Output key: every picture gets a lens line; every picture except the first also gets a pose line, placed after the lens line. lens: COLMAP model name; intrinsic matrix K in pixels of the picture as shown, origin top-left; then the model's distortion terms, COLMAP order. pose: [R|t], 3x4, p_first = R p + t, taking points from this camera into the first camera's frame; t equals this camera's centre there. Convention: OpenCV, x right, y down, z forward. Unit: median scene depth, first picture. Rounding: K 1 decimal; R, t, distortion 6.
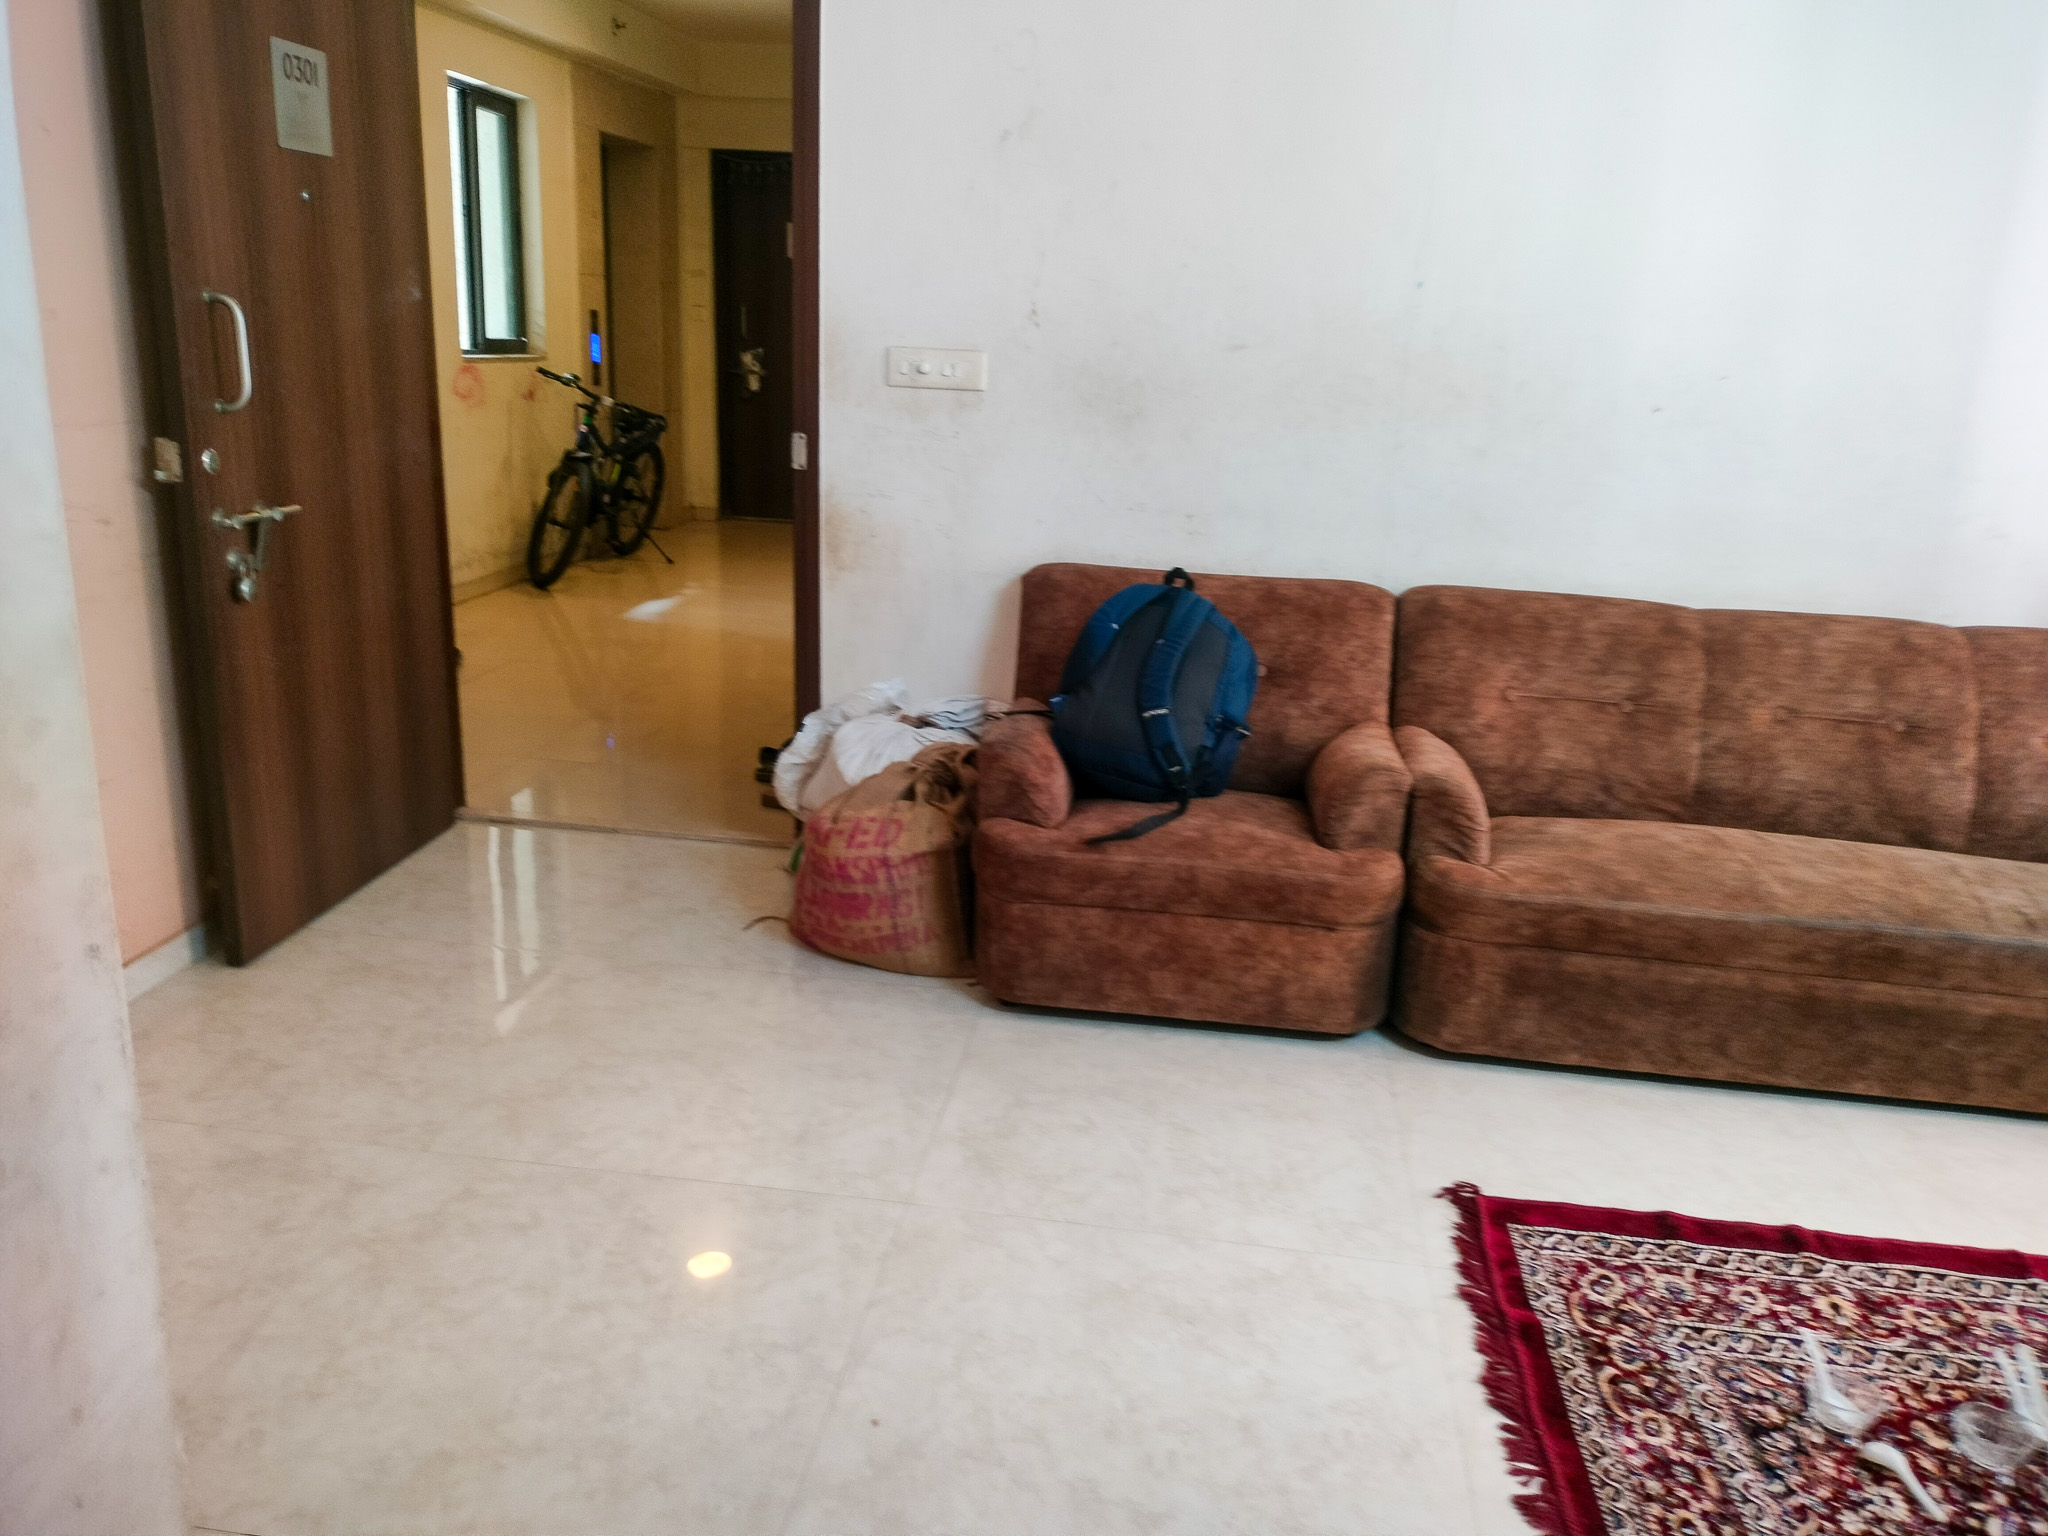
lens RADIAL K [[1552.8, 0, 1026.0], [0, 1552.8, 786.3], [0, 0, 1]] dist [0.053742, -0.038402]
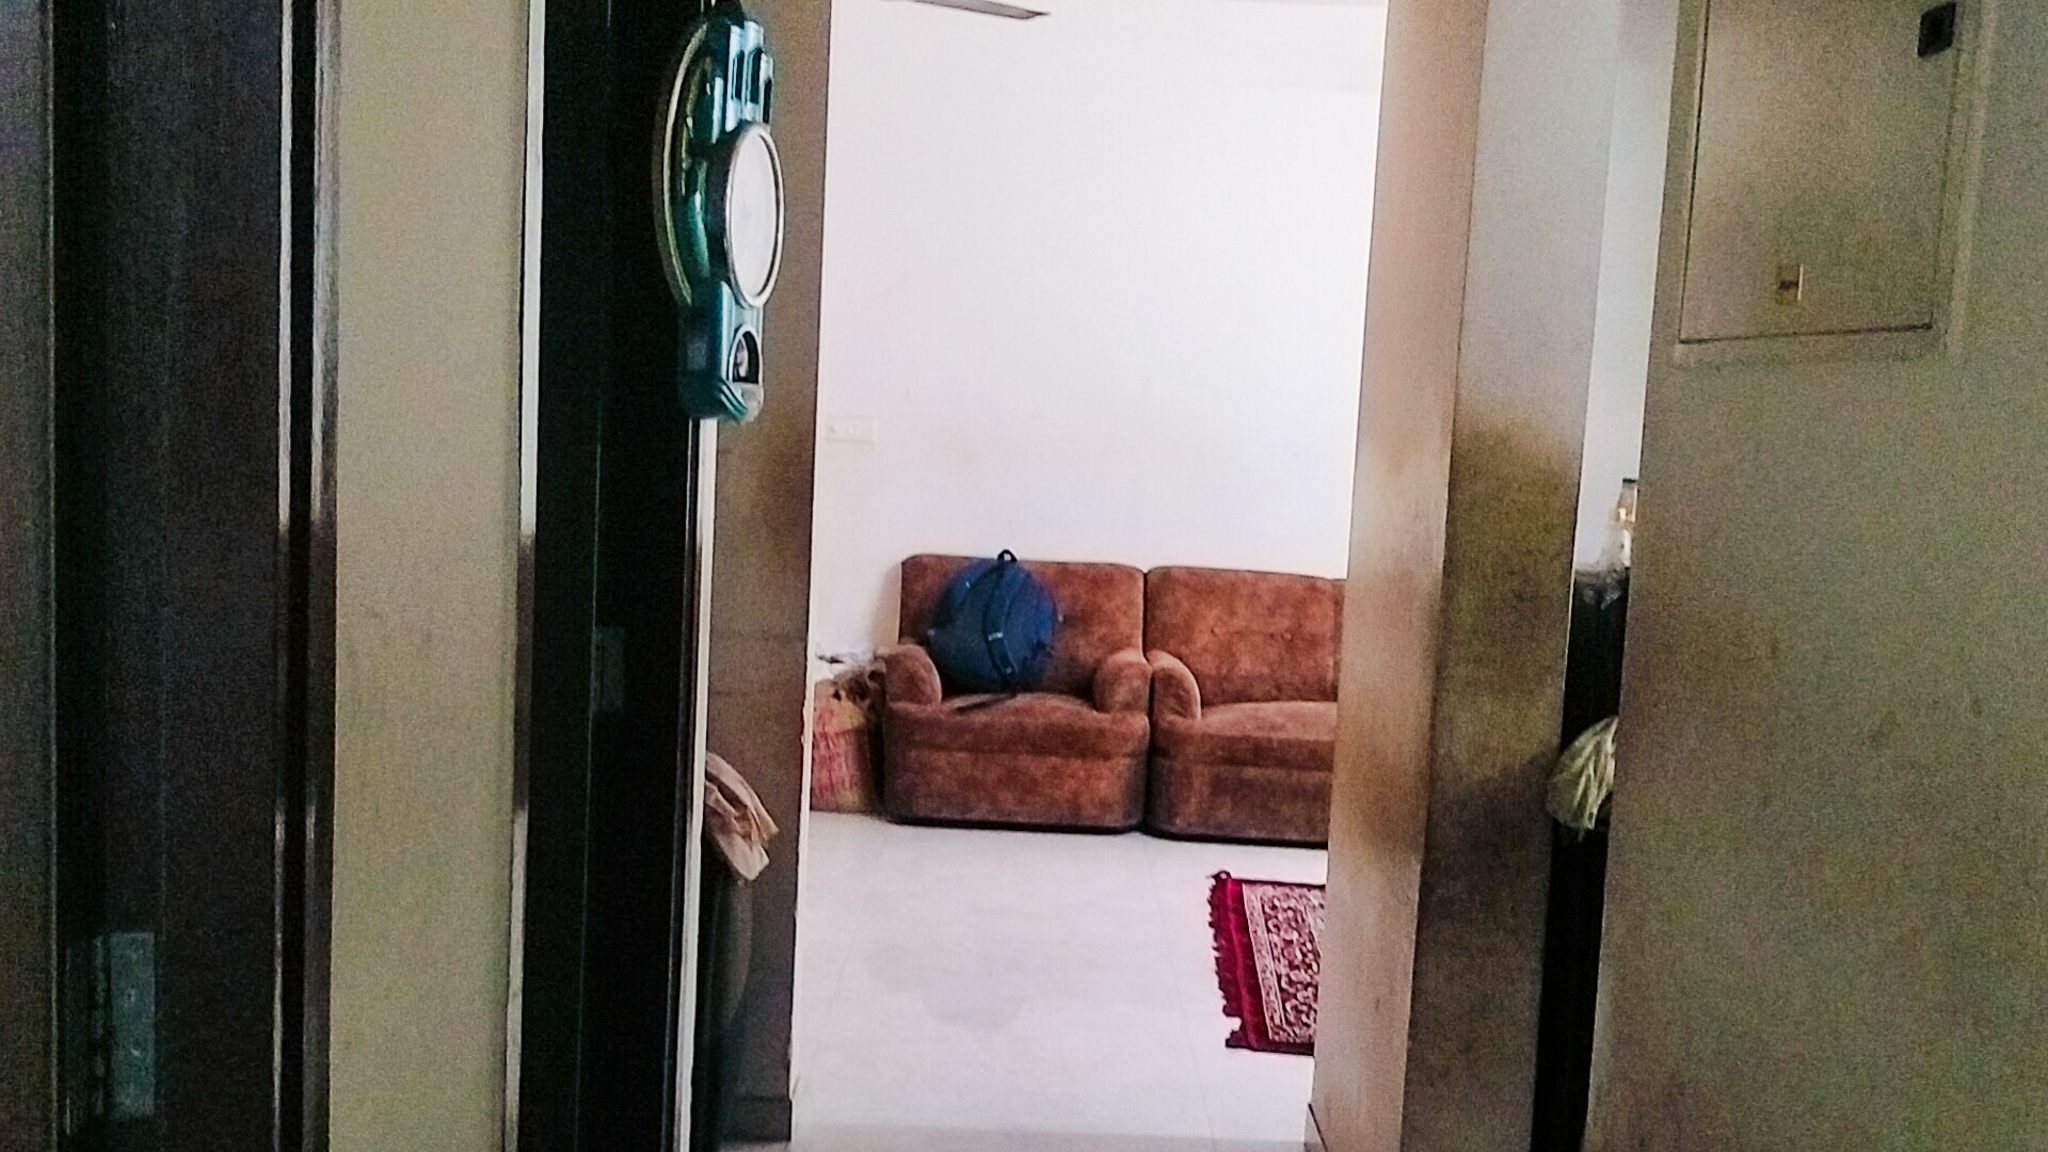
lens RADIAL K [[1955.0, 0, 1019.8], [0, 1955.0, 573.0], [0, 0, 1]] dist [0.034264, 0.000000]
pose [[0.992029, -0.006790, 0.125830, -0.146357], [0.030358, 0.982015, -0.186348, 0.267782], [-0.122302, 0.188682, 0.974393, -0.988672]]
